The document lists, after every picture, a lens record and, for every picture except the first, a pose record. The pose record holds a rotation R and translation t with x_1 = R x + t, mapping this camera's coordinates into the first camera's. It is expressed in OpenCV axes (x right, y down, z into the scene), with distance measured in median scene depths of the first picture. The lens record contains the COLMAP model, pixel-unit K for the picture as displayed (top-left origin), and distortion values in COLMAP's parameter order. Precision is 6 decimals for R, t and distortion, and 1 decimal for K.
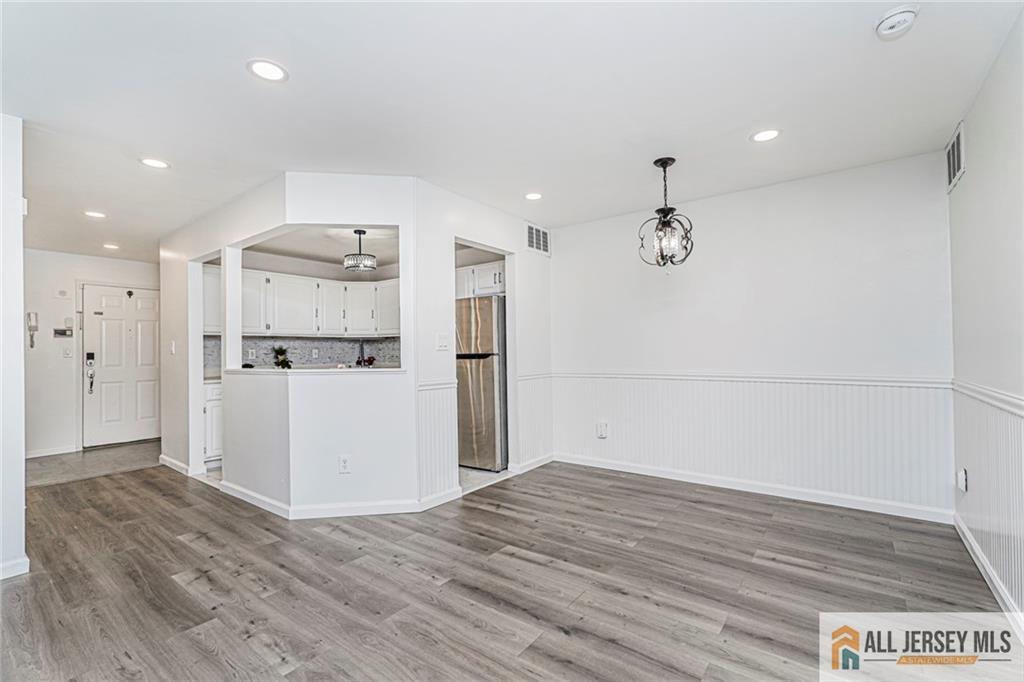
lens RADIAL K [[452.9, 0, 509.3], [0, 452.9, 345.8], [0, 0, 1]] dist [-0.011769, 0.007733]
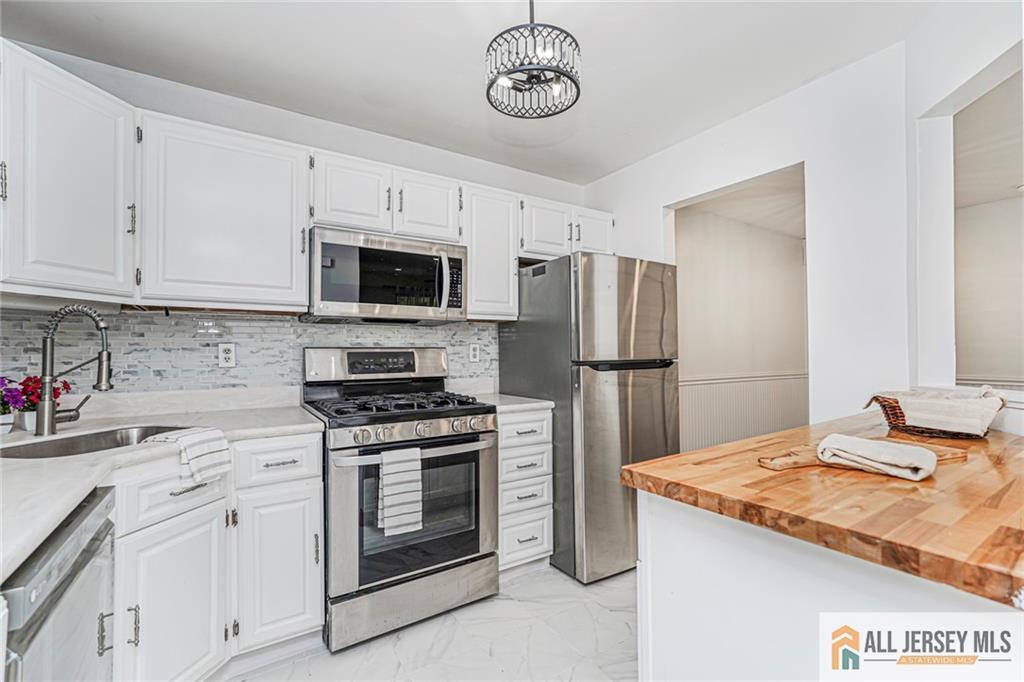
lens RADIAL K [[452.9, 0, 510.8], [0, 452.9, 343.8], [0, 0, 1]] dist [-0.011769, 0.007733]
pose [[0.337751, 0.030105, 0.940754, -0.526891], [-0.007992, 0.999544, -0.029117, 0.012471], [-0.941202, 0.002316, 0.337837, 0.761417]]
